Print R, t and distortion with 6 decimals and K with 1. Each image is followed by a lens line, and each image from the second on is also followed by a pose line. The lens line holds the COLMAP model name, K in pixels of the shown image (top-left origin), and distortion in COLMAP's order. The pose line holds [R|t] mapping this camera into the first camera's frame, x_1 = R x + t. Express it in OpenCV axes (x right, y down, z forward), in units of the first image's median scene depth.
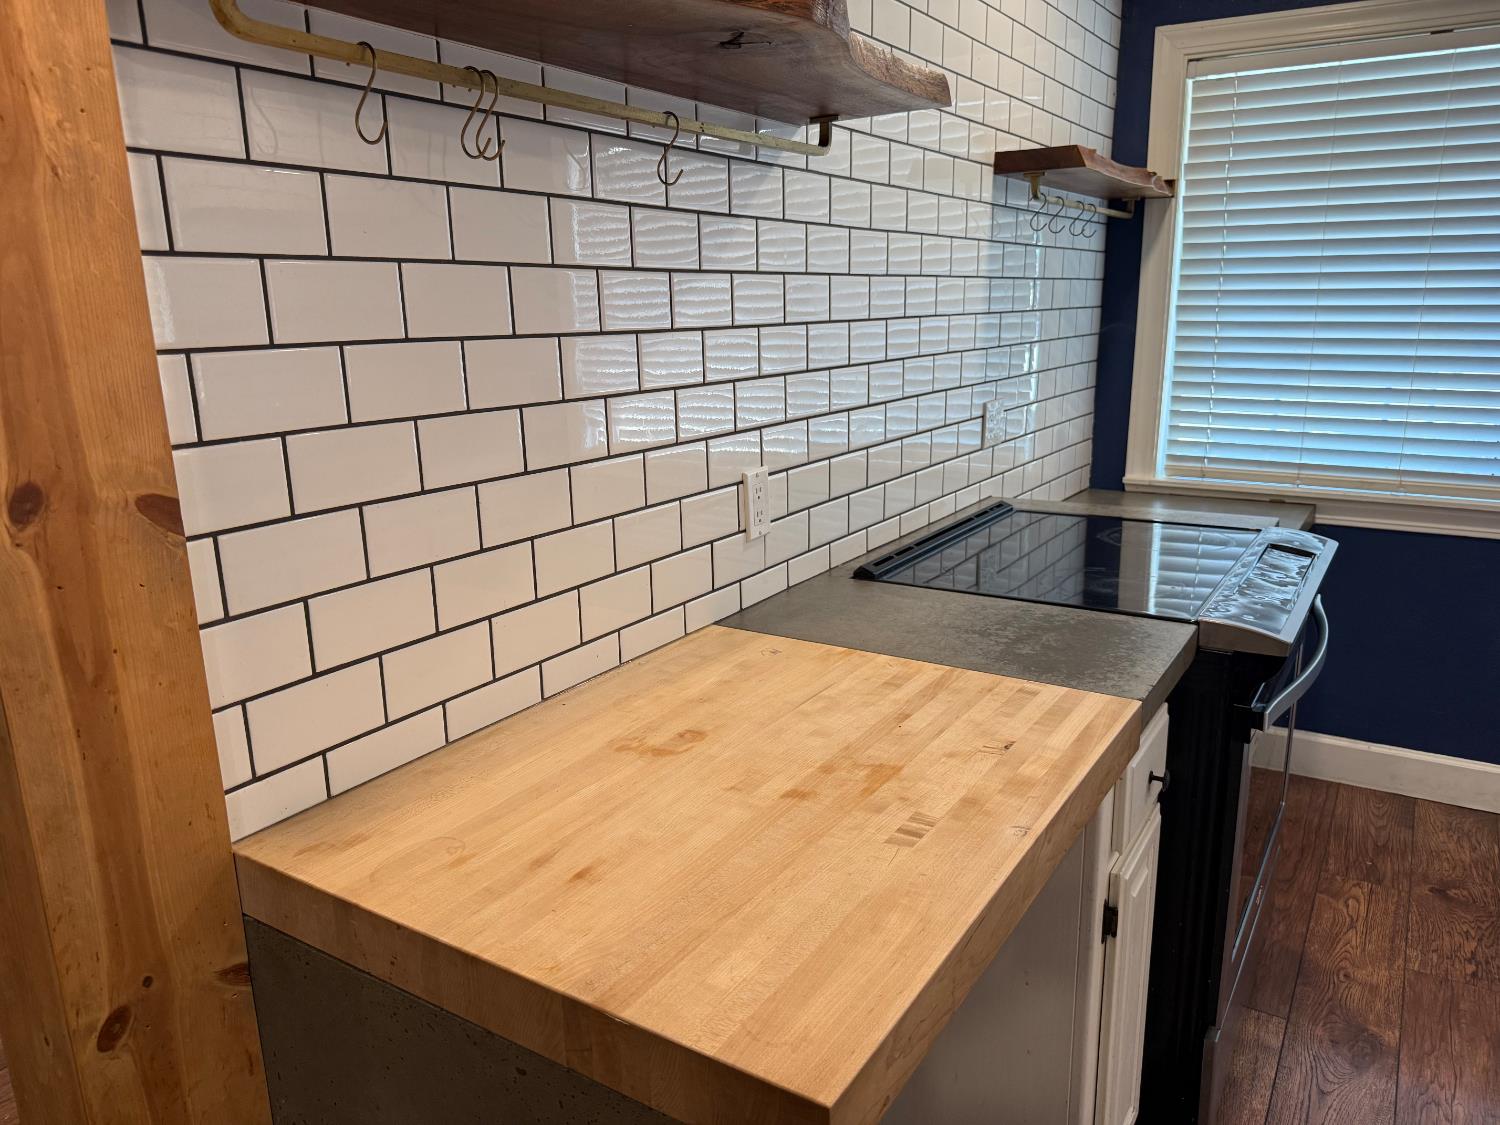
lens RADIAL K [[1069.9, 0, 751.0], [0, 1069.9, 571.7], [0, 0, 1]] dist [0.060359, -0.067539]
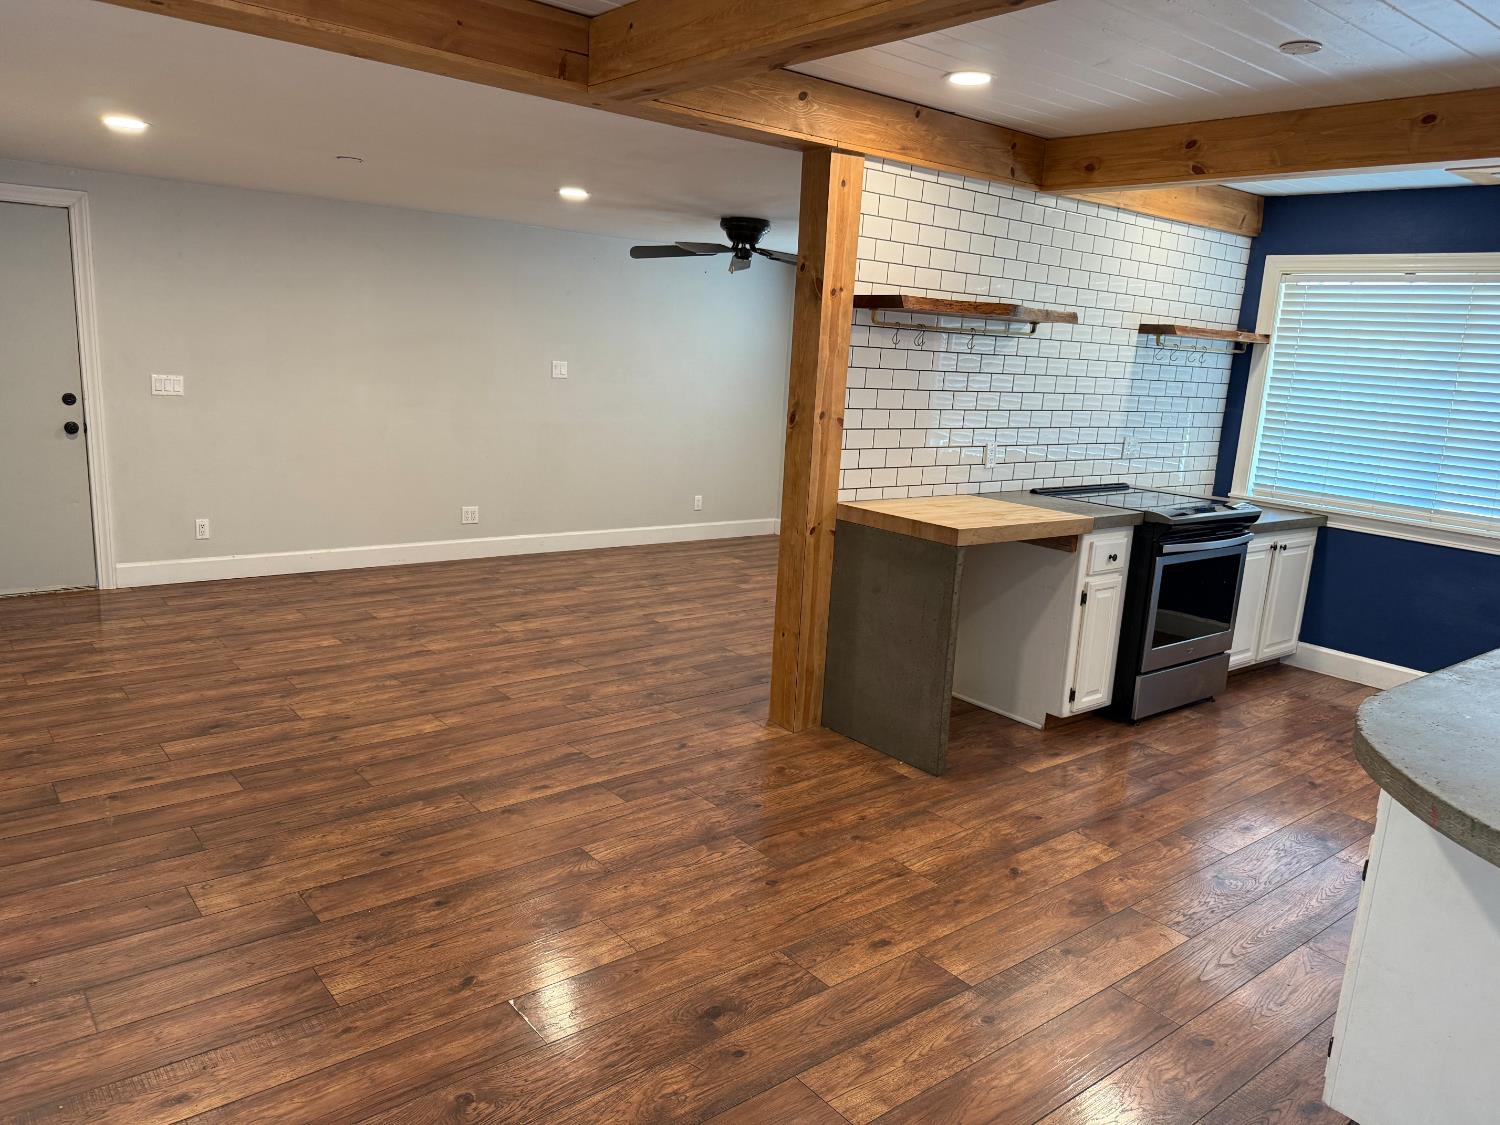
lens RADIAL K [[1055.3, 0, 746.5], [0, 1055.3, 566.4], [0, 0, 1]] dist [0.138742, -0.253764]
pose [[0.942544, 0.140238, -0.303223, 0.310346], [-0.154640, 0.987682, -0.023890, 0.419095], [0.296138, 0.069408, 0.952620, -1.955776]]
